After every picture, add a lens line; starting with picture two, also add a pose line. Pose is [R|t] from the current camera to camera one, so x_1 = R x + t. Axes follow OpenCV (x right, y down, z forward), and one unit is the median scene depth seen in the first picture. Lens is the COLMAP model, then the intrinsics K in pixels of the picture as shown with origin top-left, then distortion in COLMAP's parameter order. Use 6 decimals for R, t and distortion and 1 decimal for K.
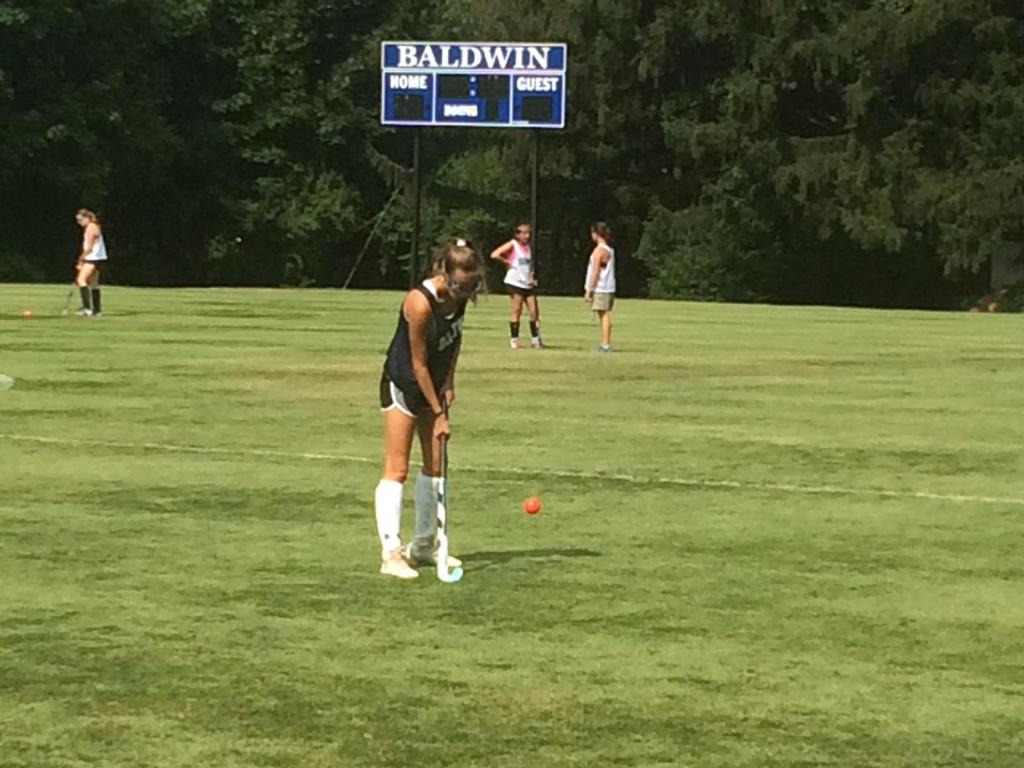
lens RADIAL K [[4027.3, 0, 521.6], [0, 4027.3, 363.3], [0, 0, 1]] dist [0.247836, 0.000000]
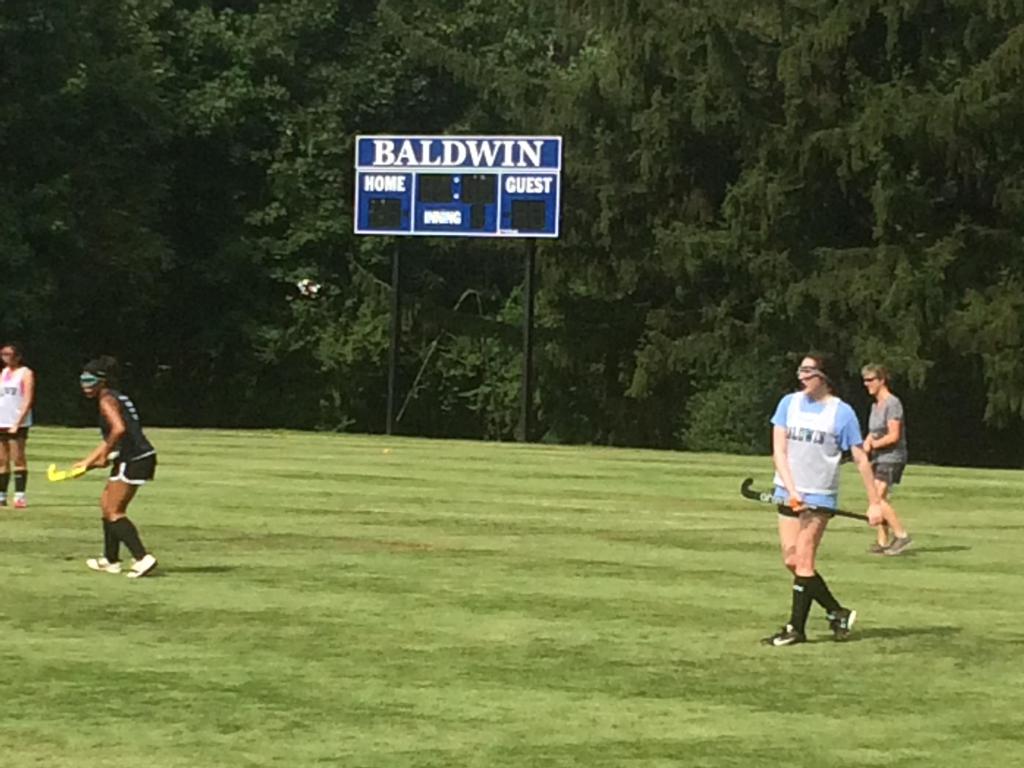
lens RADIAL K [[4027.3, 0, 510.1], [0, 4027.3, 386.8], [0, 0, 1]] dist [0.247836, 0.000000]
pose [[0.987010, 0.005274, -0.160570, 0.132366], [-0.010180, 0.999506, -0.029743, -0.002914], [0.160334, 0.030991, 0.986576, 0.179615]]
